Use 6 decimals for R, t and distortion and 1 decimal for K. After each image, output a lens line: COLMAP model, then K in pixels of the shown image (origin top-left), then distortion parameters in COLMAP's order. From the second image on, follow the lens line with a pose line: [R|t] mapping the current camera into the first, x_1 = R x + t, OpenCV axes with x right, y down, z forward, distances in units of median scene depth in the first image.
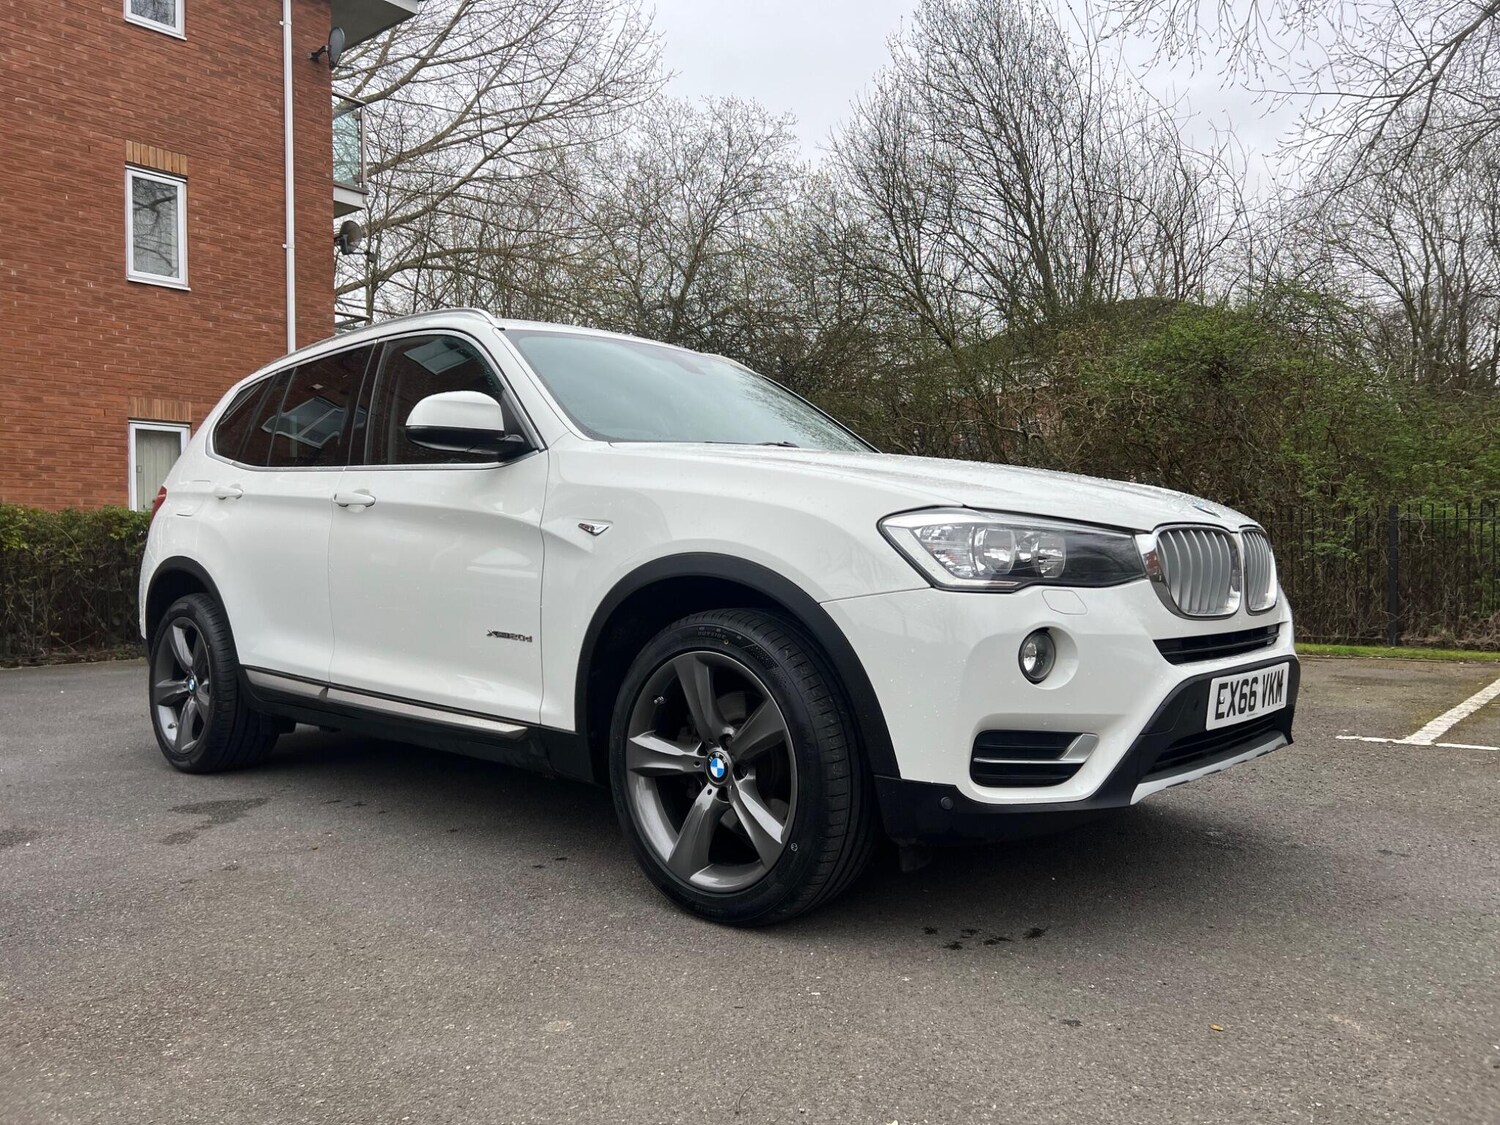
lens RADIAL K [[1123.0, 0, 764.0], [0, 1123.0, 556.4], [0, 0, 1]] dist [0.059636, -0.065765]
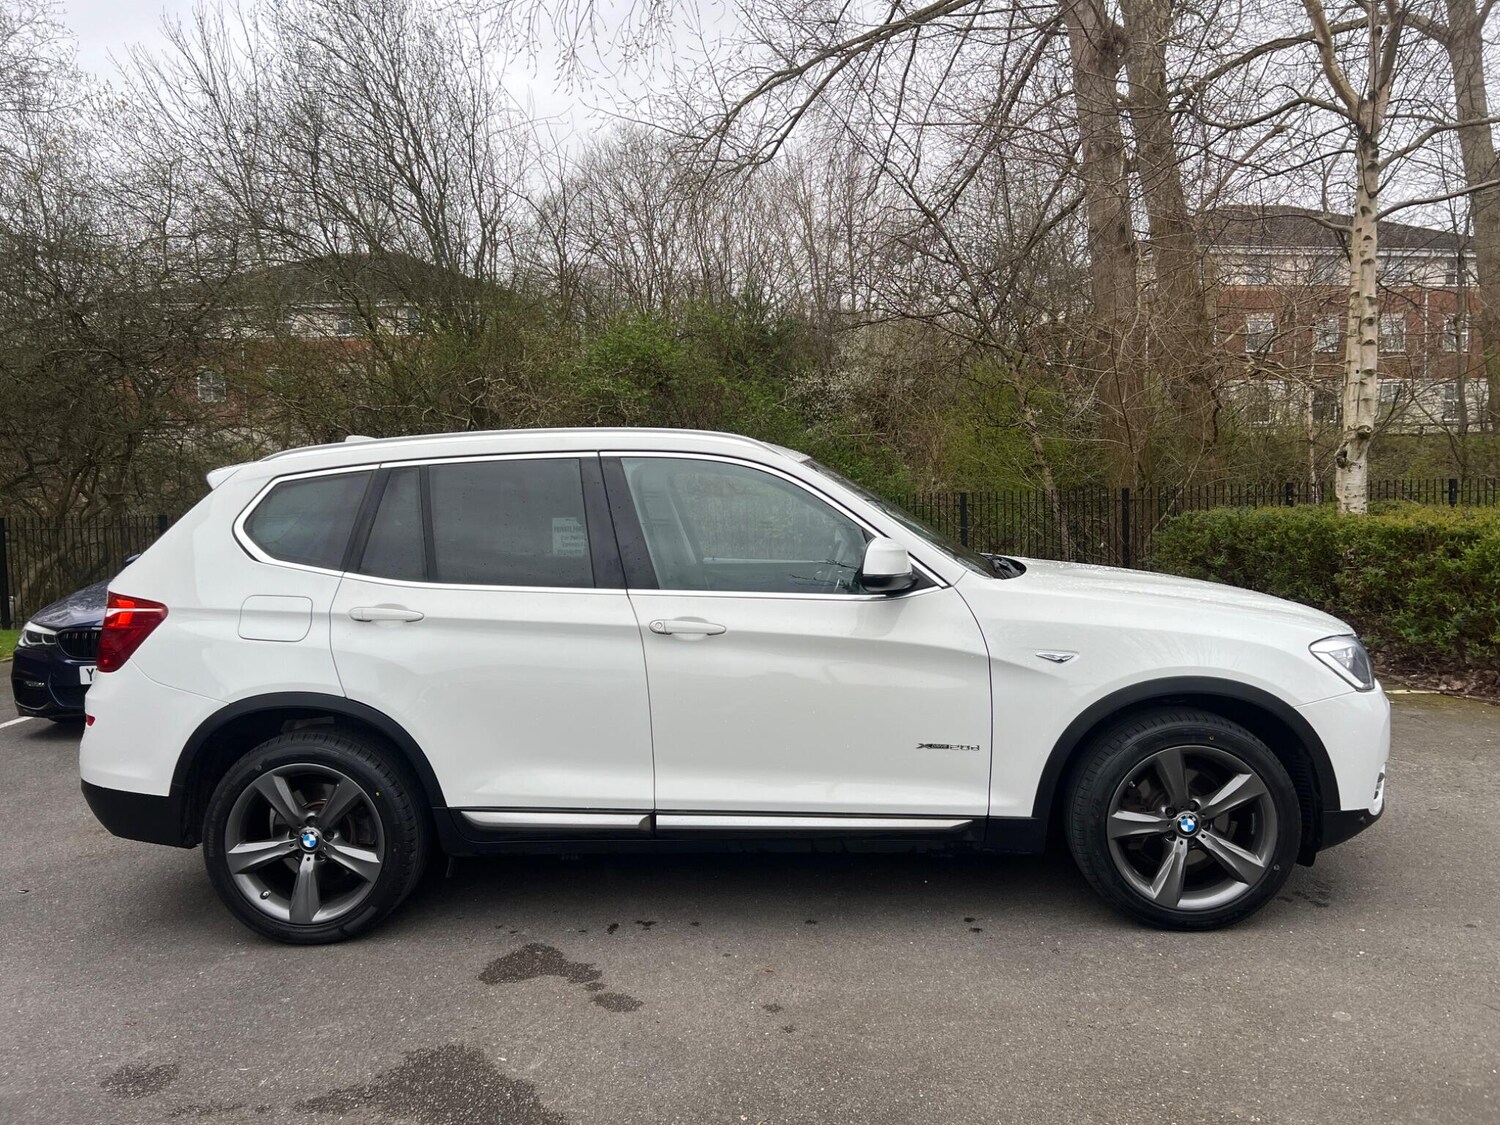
lens RADIAL K [[1124.8, 0, 749.5], [0, 1124.8, 551.9], [0, 0, 1]] dist [0.055118, -0.059243]
pose [[0.769427, -0.036585, 0.637686, -1.191310], [0.020360, 0.999256, 0.032763, -0.186127], [-0.638410, -0.012226, 0.769599, 0.227566]]
